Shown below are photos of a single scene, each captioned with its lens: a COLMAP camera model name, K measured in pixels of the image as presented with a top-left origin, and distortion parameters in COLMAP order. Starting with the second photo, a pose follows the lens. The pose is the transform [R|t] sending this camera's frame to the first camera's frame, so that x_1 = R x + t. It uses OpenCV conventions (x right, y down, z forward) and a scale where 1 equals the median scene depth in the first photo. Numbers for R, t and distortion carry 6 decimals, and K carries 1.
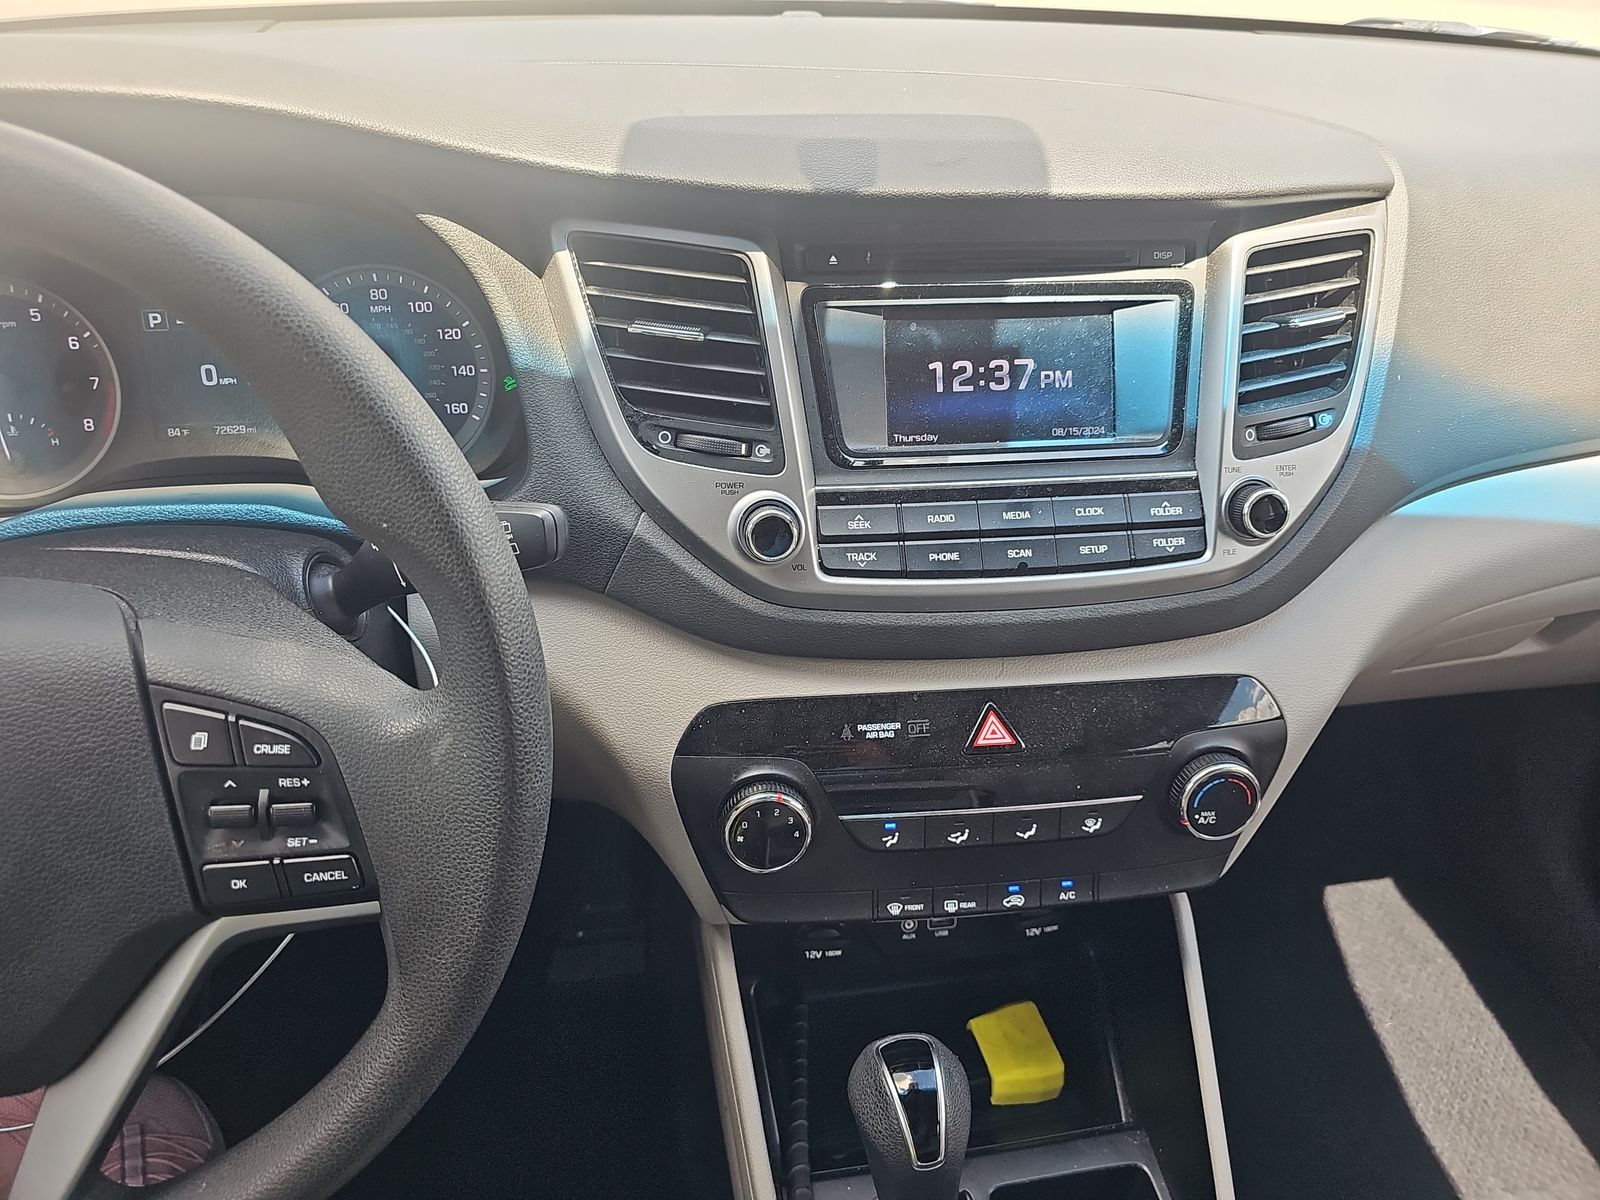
lens RADIAL K [[1105.8, 0, 799.5], [0, 1105.8, 603.8], [0, 0, 1]] dist [0.041756, -0.064670]
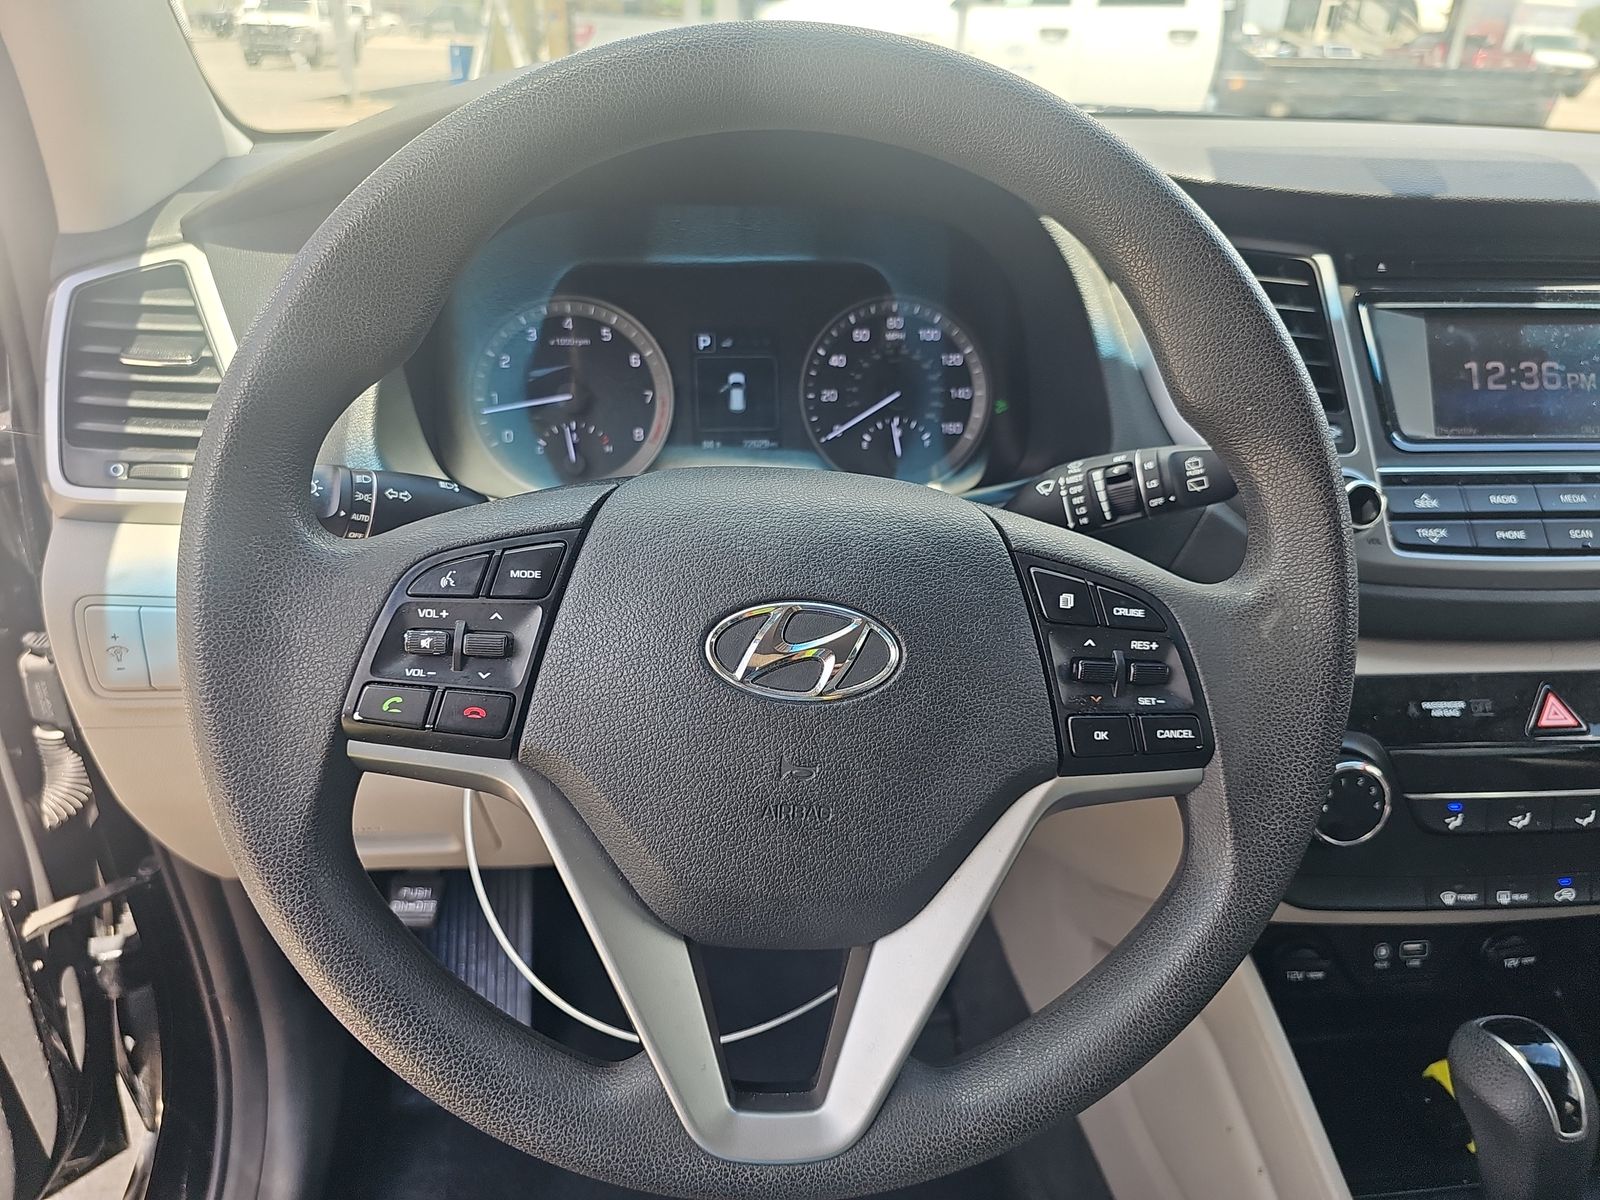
lens RADIAL K [[1105.8, 0, 799.5], [0, 1105.8, 603.8], [0, 0, 1]] dist [0.041756, -0.064670]
pose [[0.998244, 0.009349, -0.058486, -0.457502], [-0.017838, 0.989071, -0.146360, 0.179191], [0.056479, 0.147147, 0.987501, -0.053787]]
